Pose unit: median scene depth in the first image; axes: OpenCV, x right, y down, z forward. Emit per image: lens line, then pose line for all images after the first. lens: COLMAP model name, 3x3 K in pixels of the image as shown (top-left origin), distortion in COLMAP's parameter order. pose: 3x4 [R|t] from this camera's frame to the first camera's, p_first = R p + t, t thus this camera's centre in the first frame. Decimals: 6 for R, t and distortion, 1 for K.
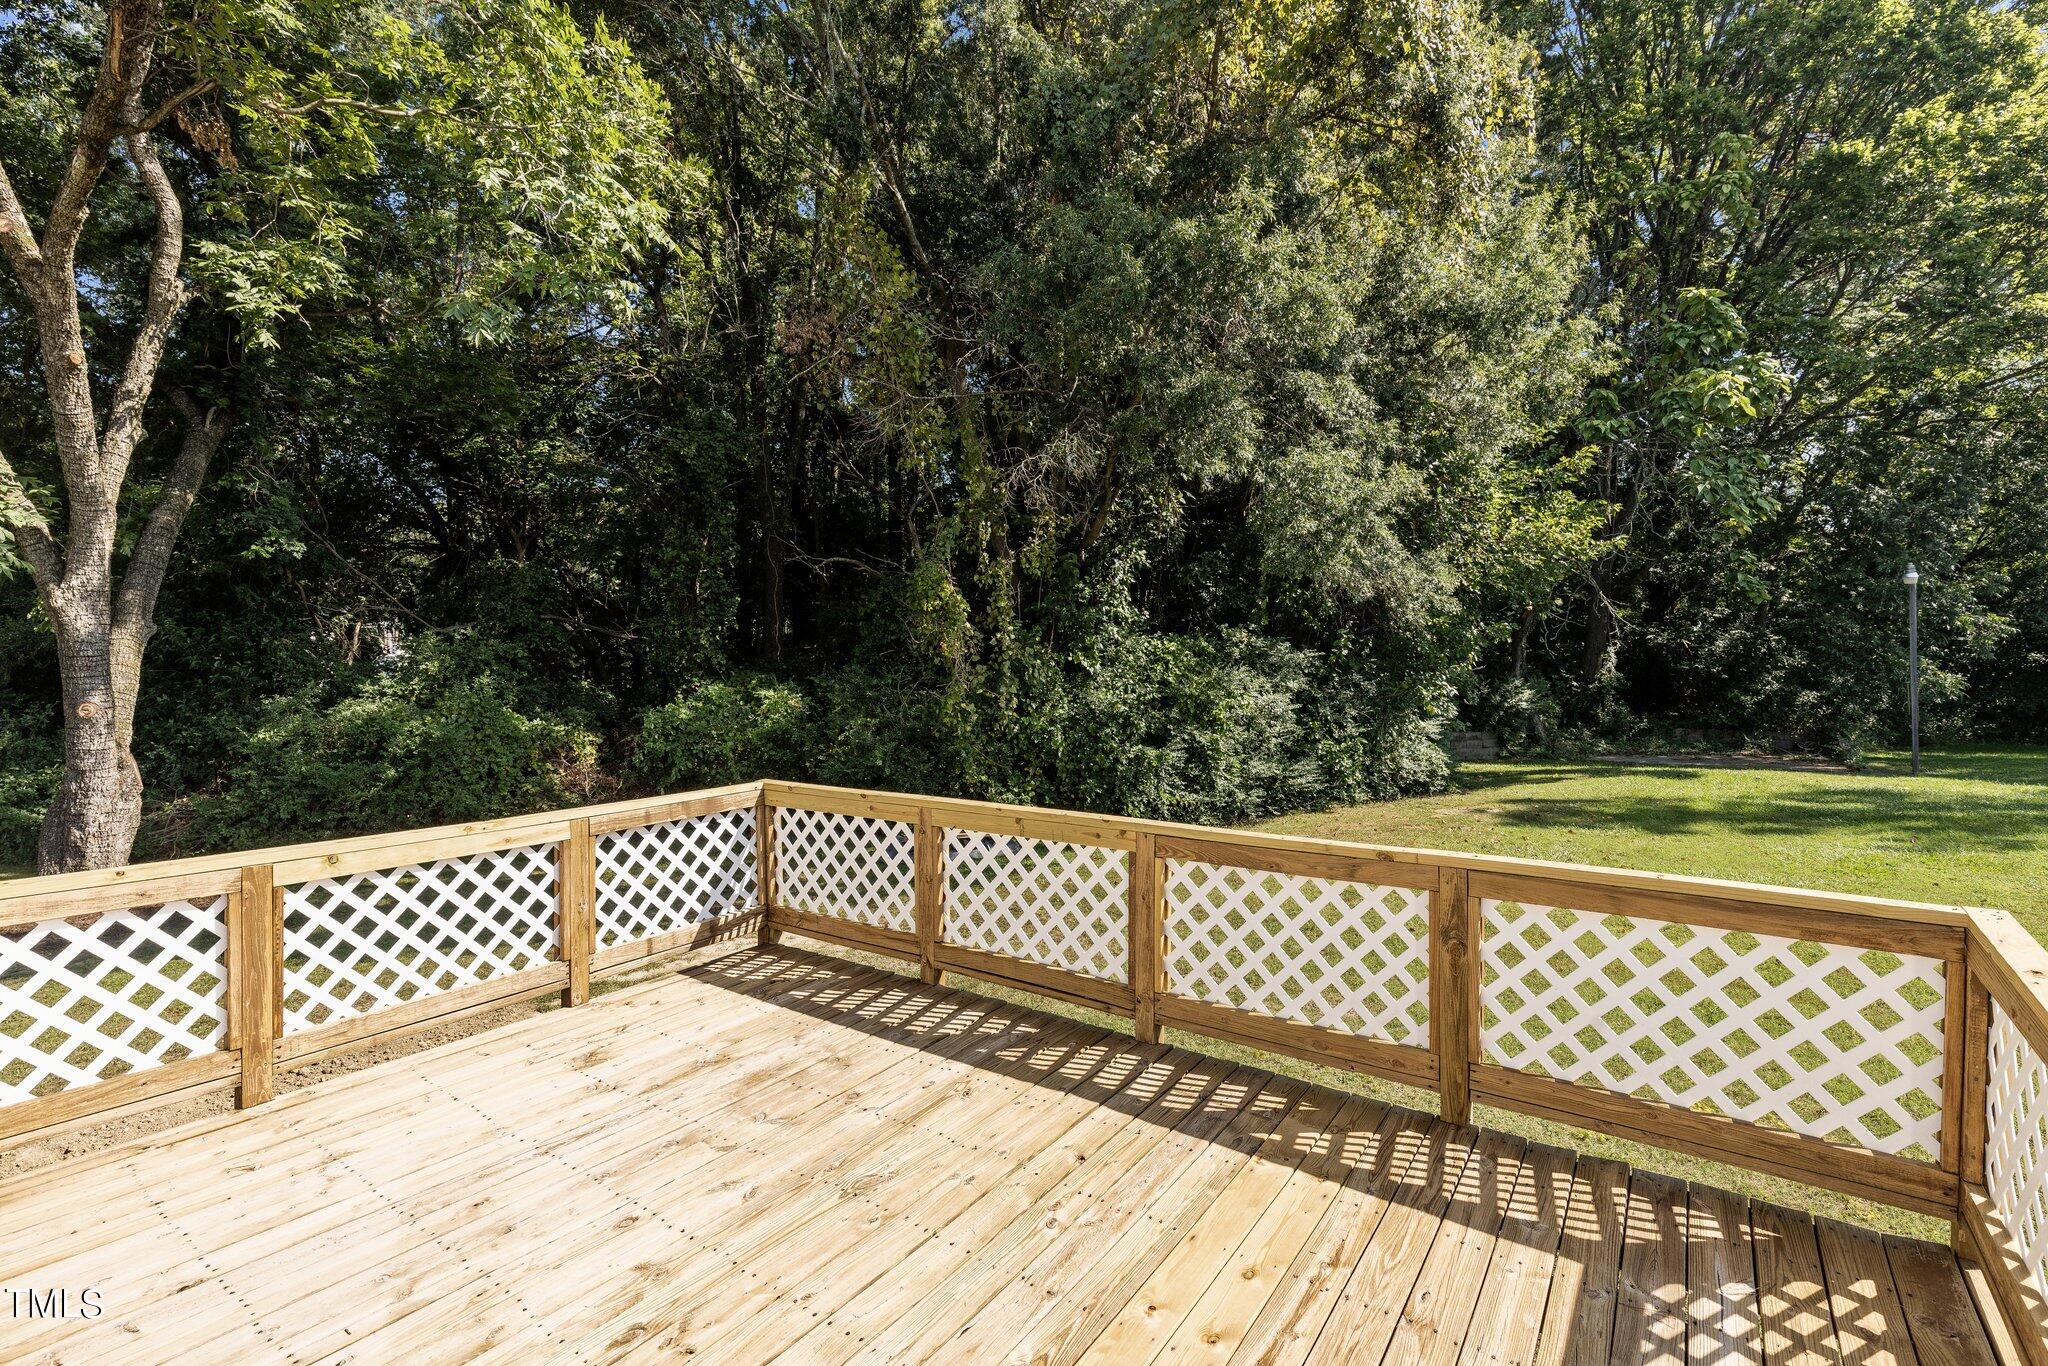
lens RADIAL K [[927.9, 0, 1003.3], [0, 927.9, 681.5], [0, 0, 1]] dist [0.001577, 0.000006]
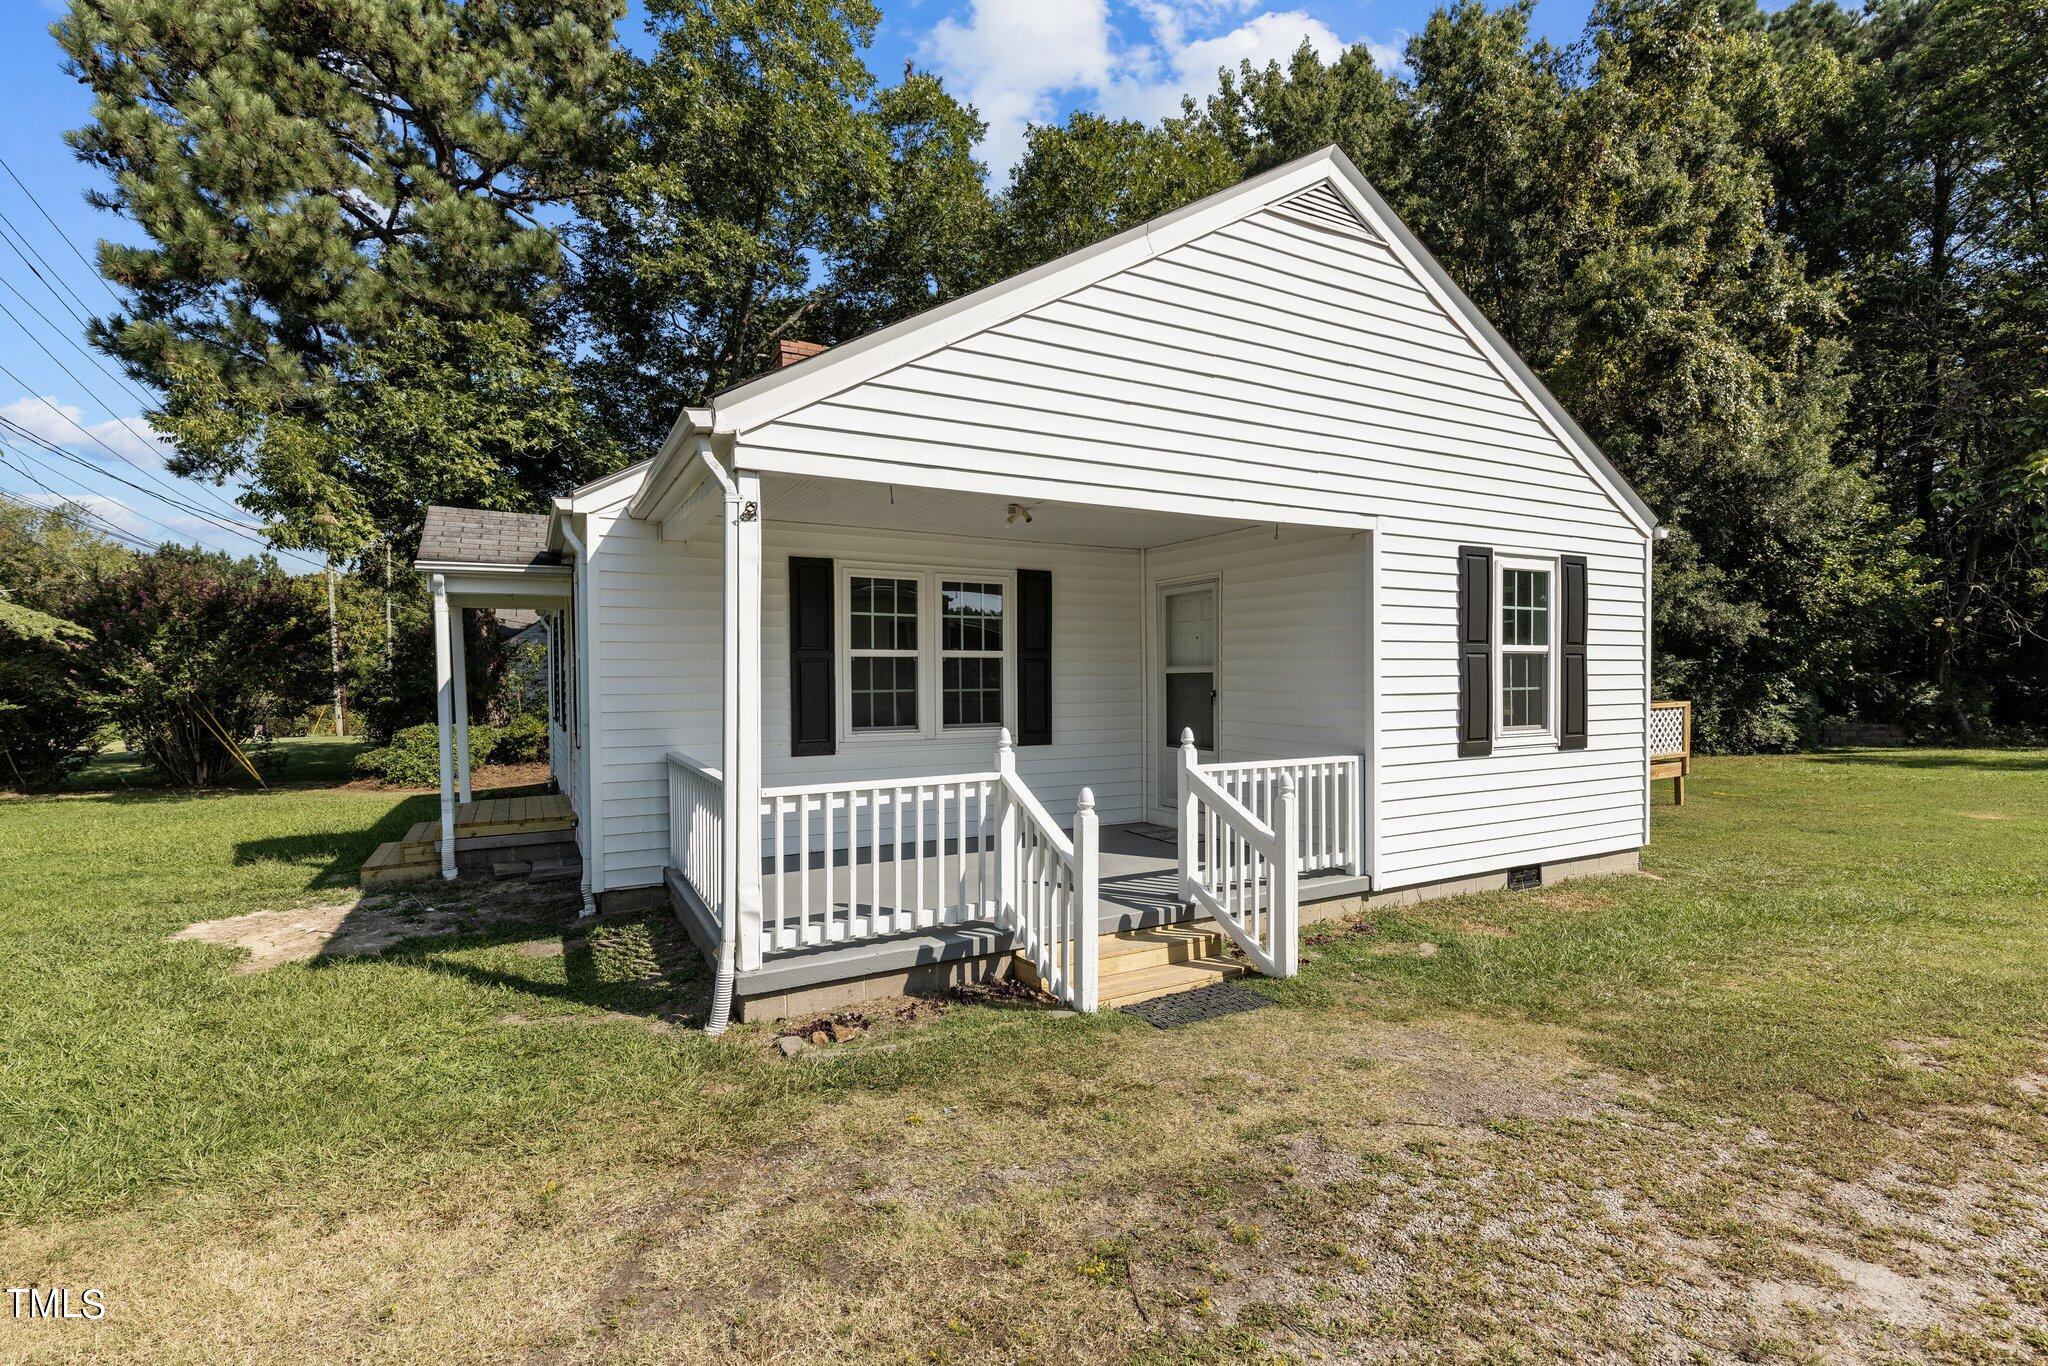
lens RADIAL K [[932.0, 0, 1019.6], [0, 932.0, 702.1], [0, 0, 1]] dist [0.001838, -0.000439]
pose [[0.908423, 0.009164, -0.417951, -0.044301], [-0.007529, 0.999956, 0.005560, 0.043001], [0.417983, -0.001904, 0.908453, -1.040436]]
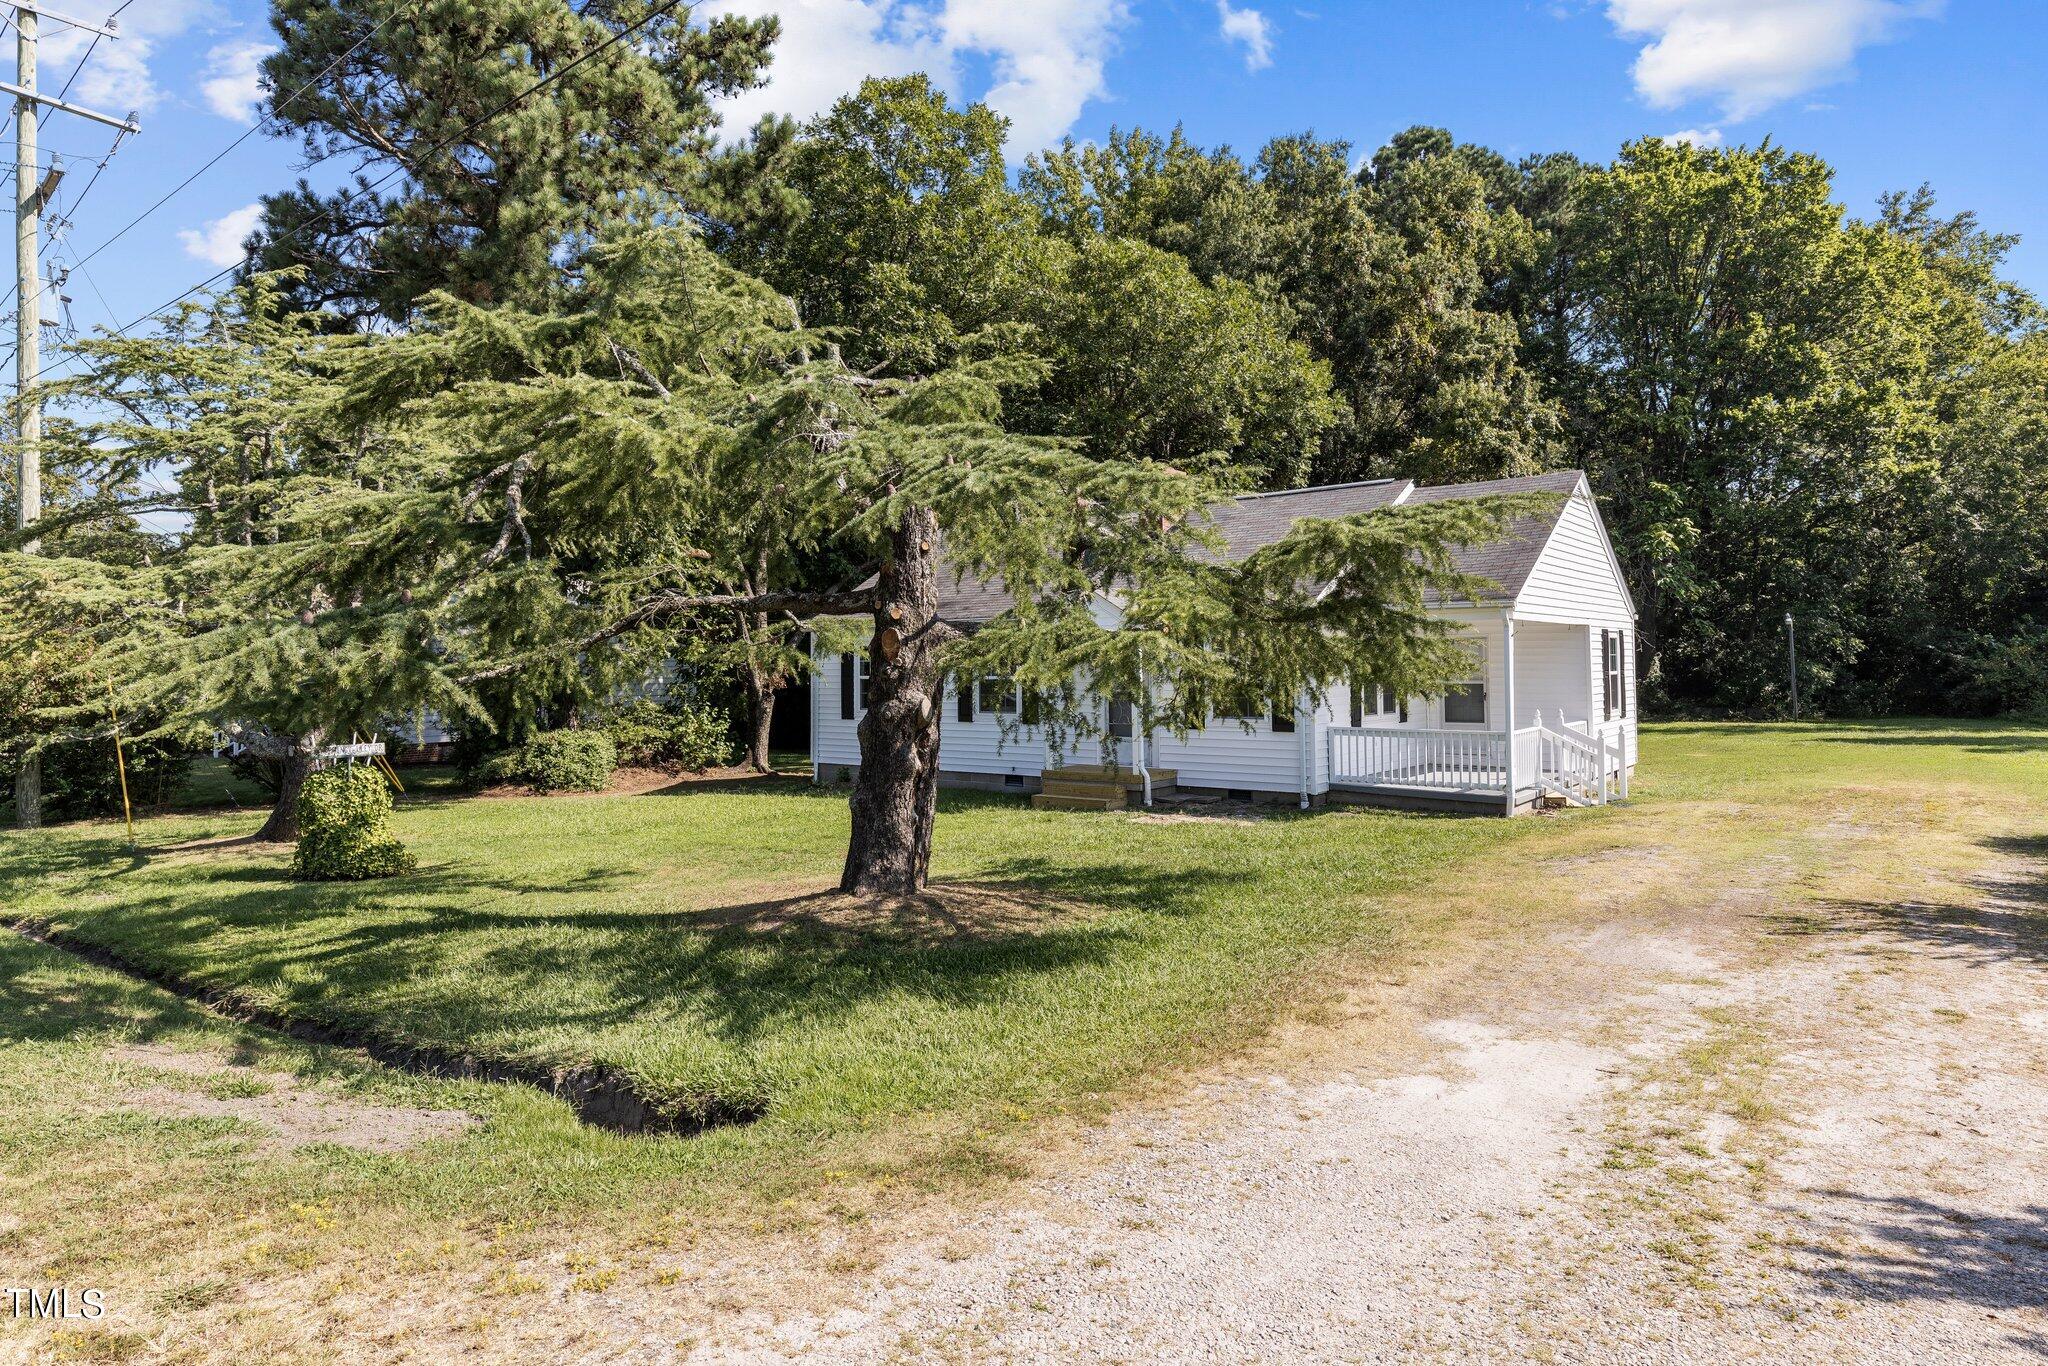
lens RADIAL K [[1218.2, 0, 996.4], [0, 1218.2, 623.7], [0, 0, 1]] dist [0.002488, -0.002355]
pose [[0.999709, -0.004939, -0.023615, -0.765673], [0.003586, 0.998368, -0.056993, 0.036449], [0.023857, 0.056892, 0.998095, -2.020136]]
